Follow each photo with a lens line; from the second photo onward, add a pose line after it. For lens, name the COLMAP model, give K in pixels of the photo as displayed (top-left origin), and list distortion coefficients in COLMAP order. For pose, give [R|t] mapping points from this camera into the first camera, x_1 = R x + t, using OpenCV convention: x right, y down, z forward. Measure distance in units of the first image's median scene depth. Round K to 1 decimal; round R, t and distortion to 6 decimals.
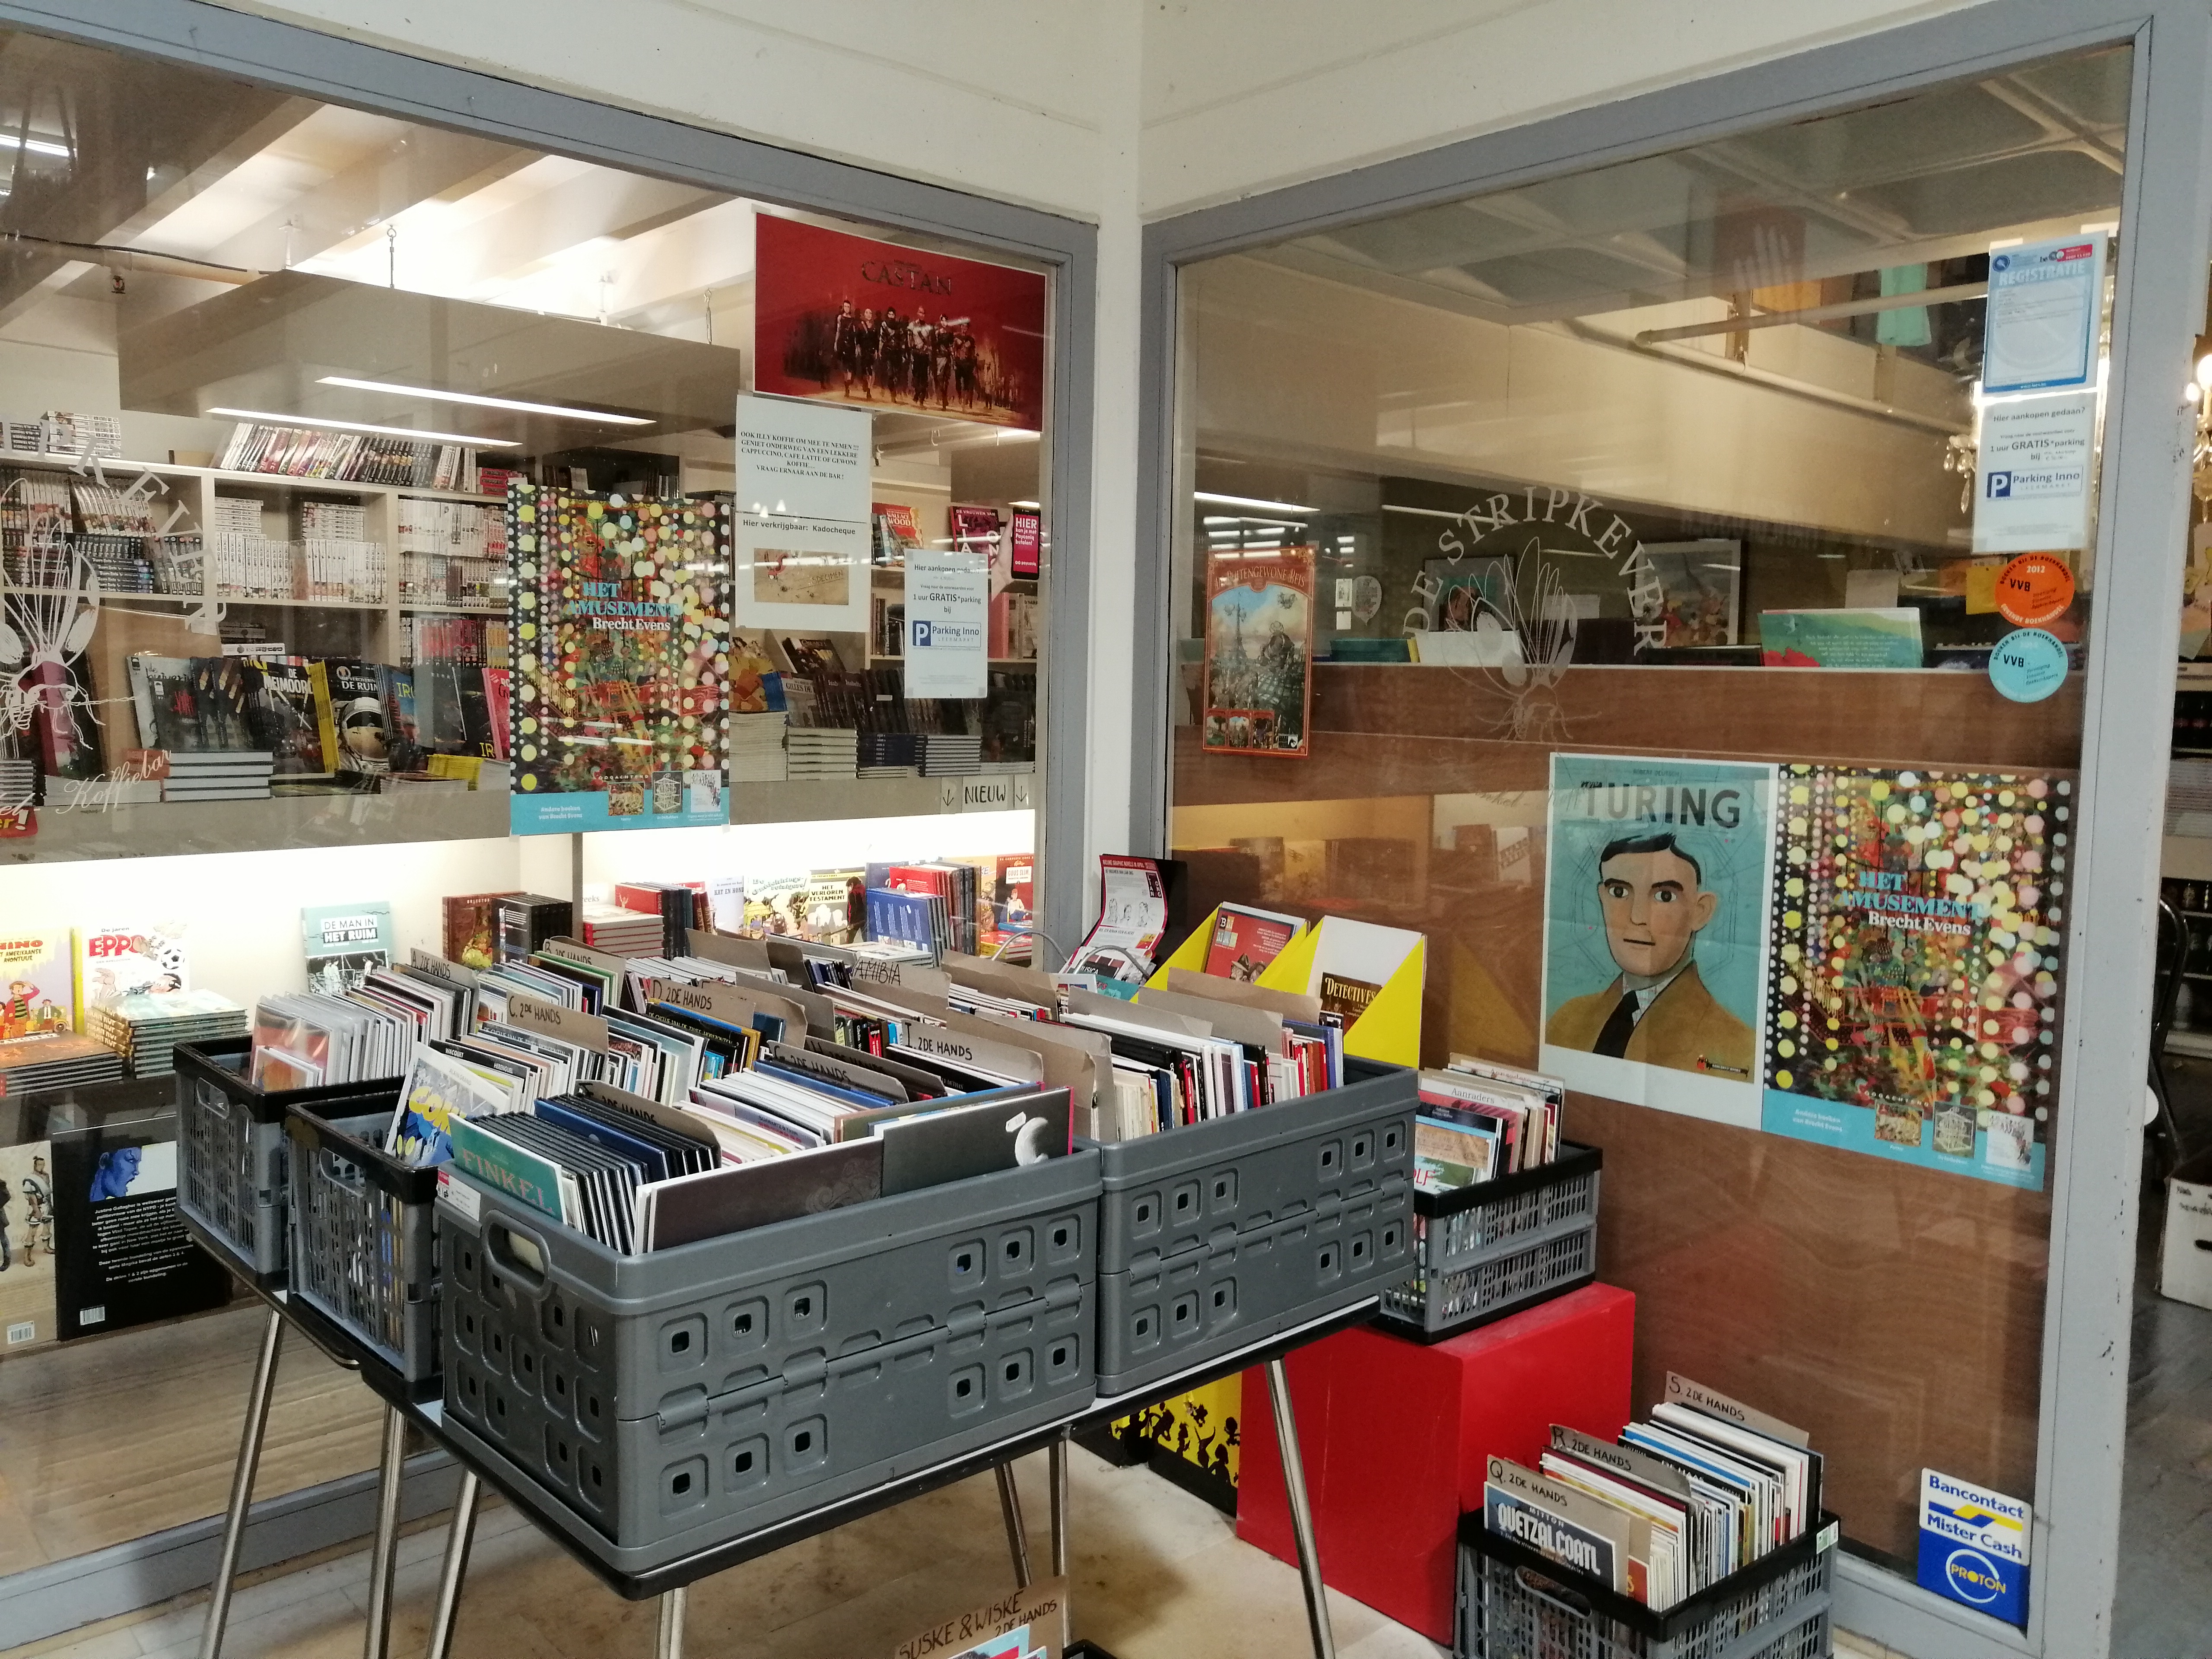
lens RADIAL K [[1730.2, 0, 1090.7], [0, 1730.2, 822.5], [0, 0, 1]] dist [-0.016819, 0.046349]
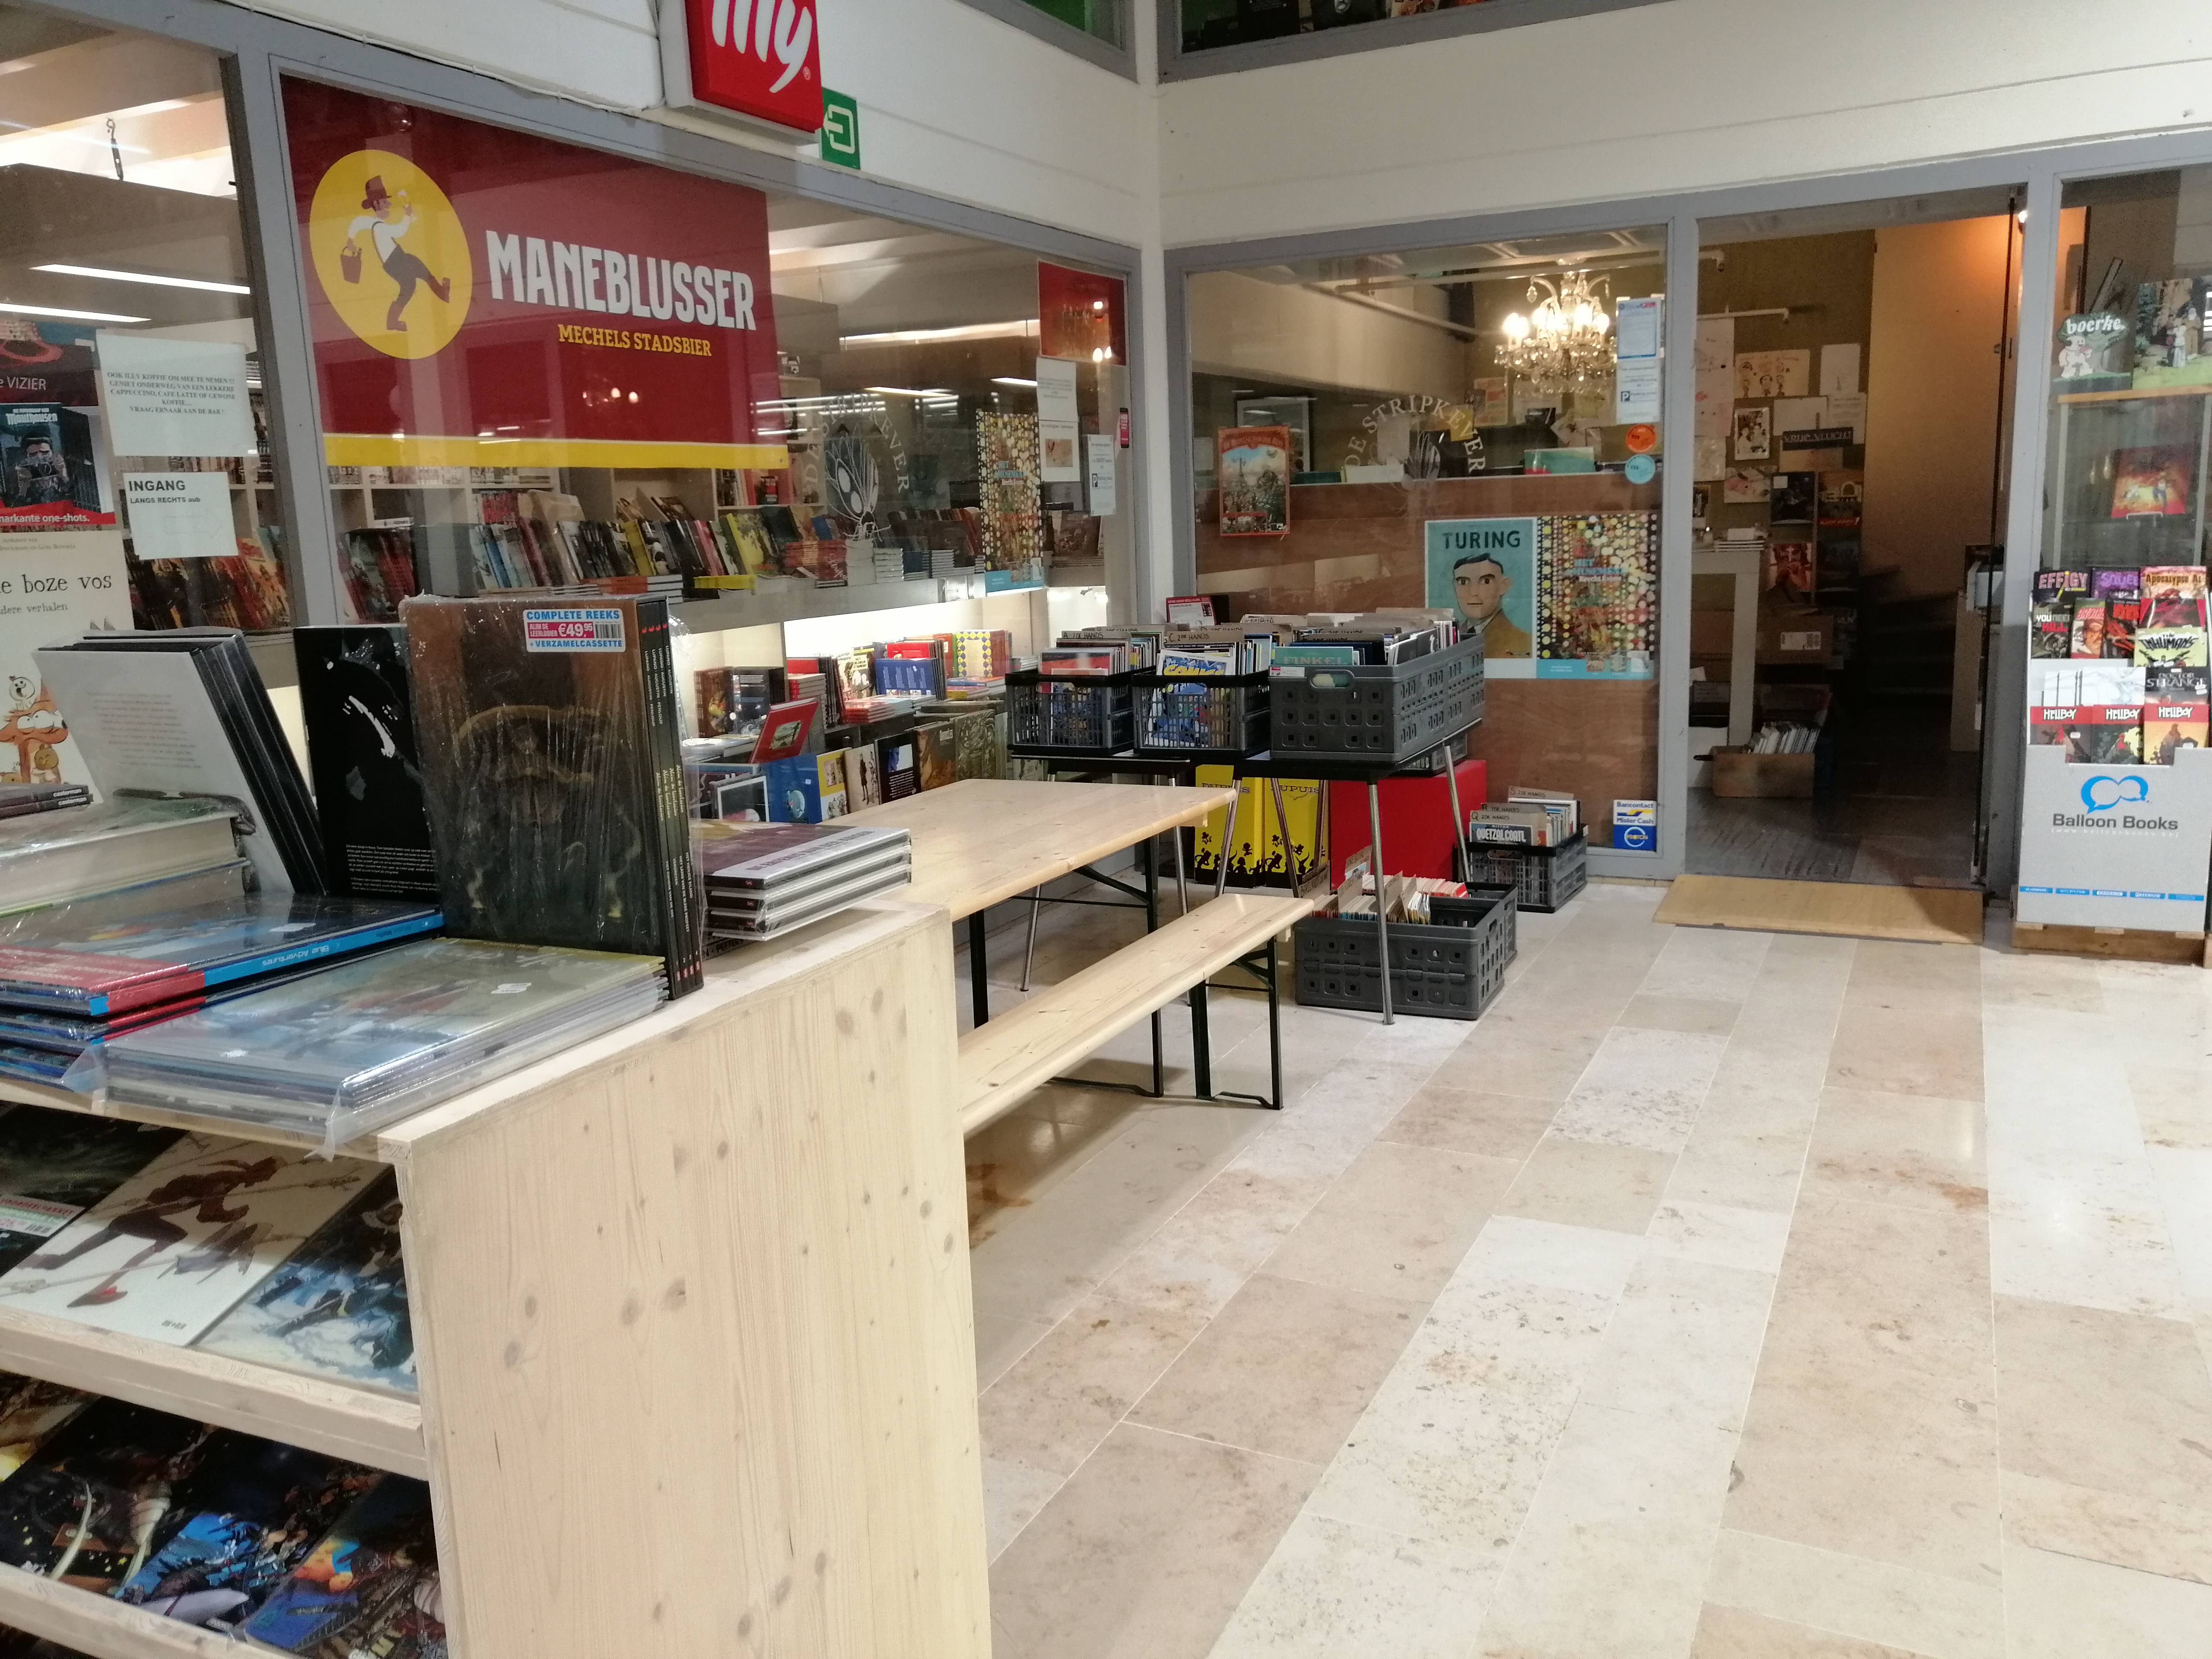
lens RADIAL K [[1730.2, 0, 1104.5], [0, 1730.2, 824.0], [0, 0, 1]] dist [-0.016819, 0.046349]
pose [[0.926350, -0.120401, 0.356903, -1.003351], [0.087378, 0.990378, 0.107311, 0.073245], [-0.366389, -0.068222, 0.927957, -0.954138]]
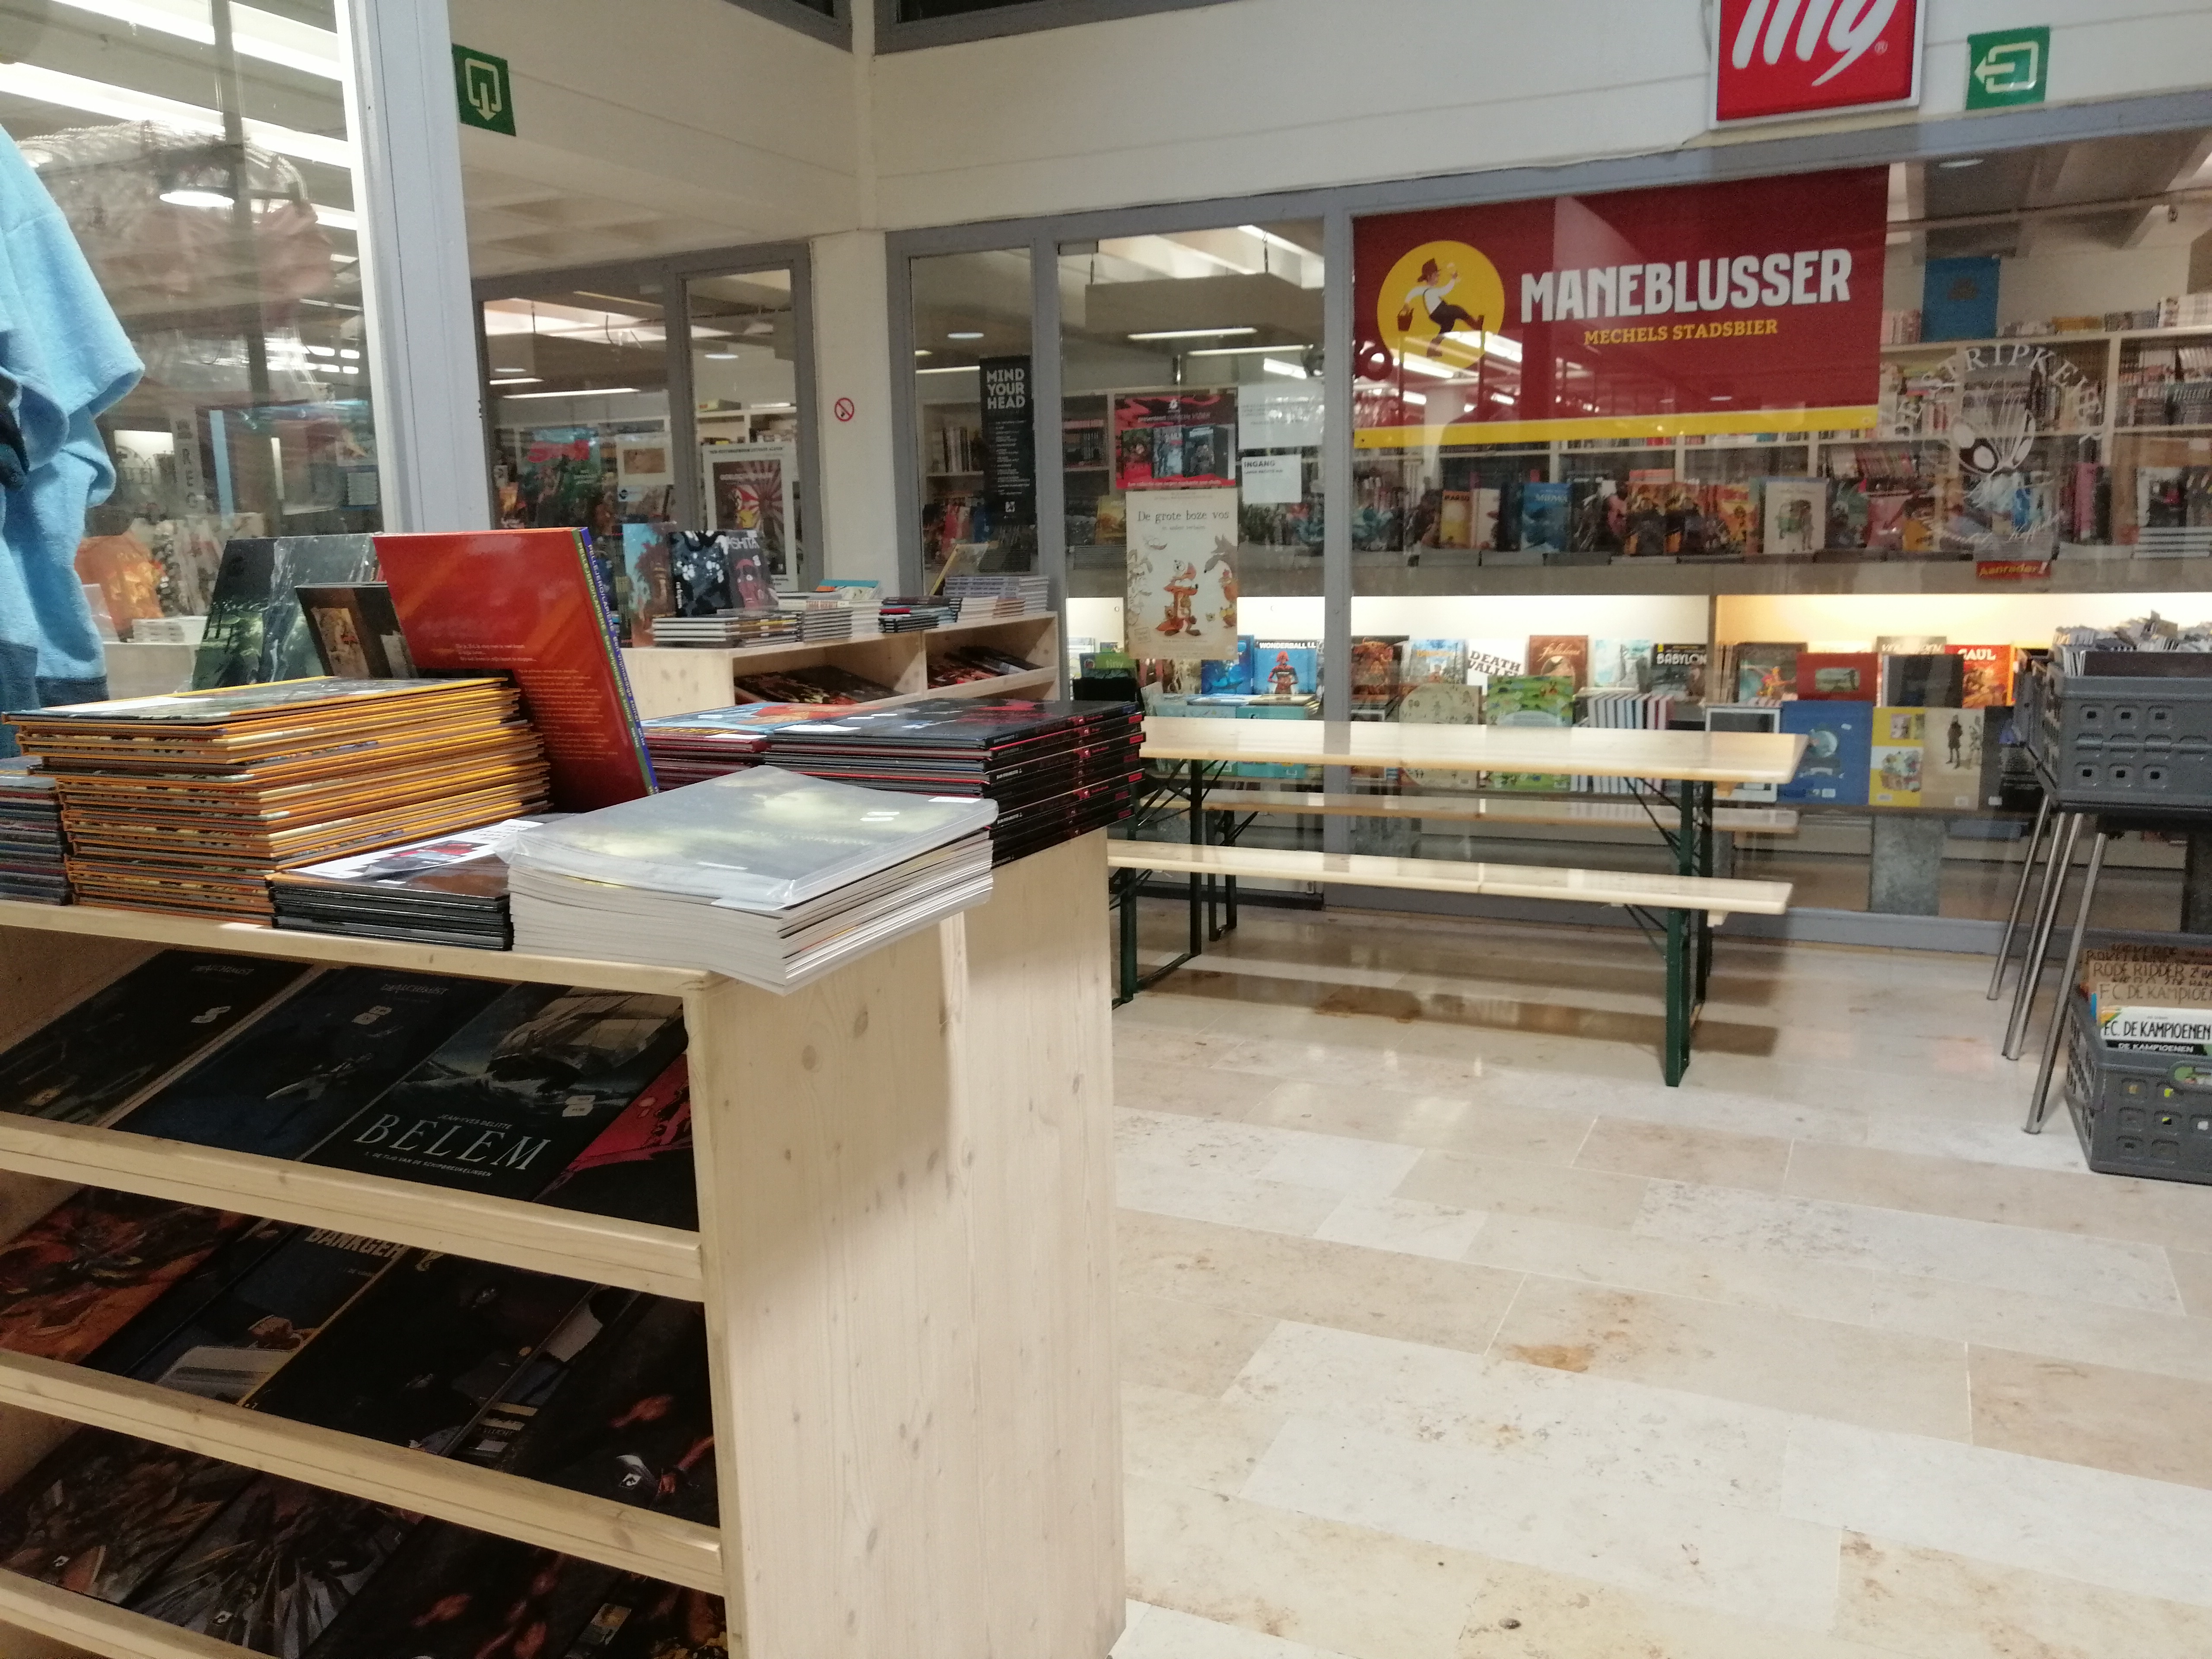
lens RADIAL K [[1730.2, 0, 1094.9], [0, 1730.2, 830.6], [0, 0, 1]] dist [-0.016819, 0.046349]
pose [[0.391101, 0.131084, -0.910965, 0.768483], [-0.047924, 0.991363, 0.122078, 0.116726], [0.919099, -0.004088, 0.394005, -0.676759]]
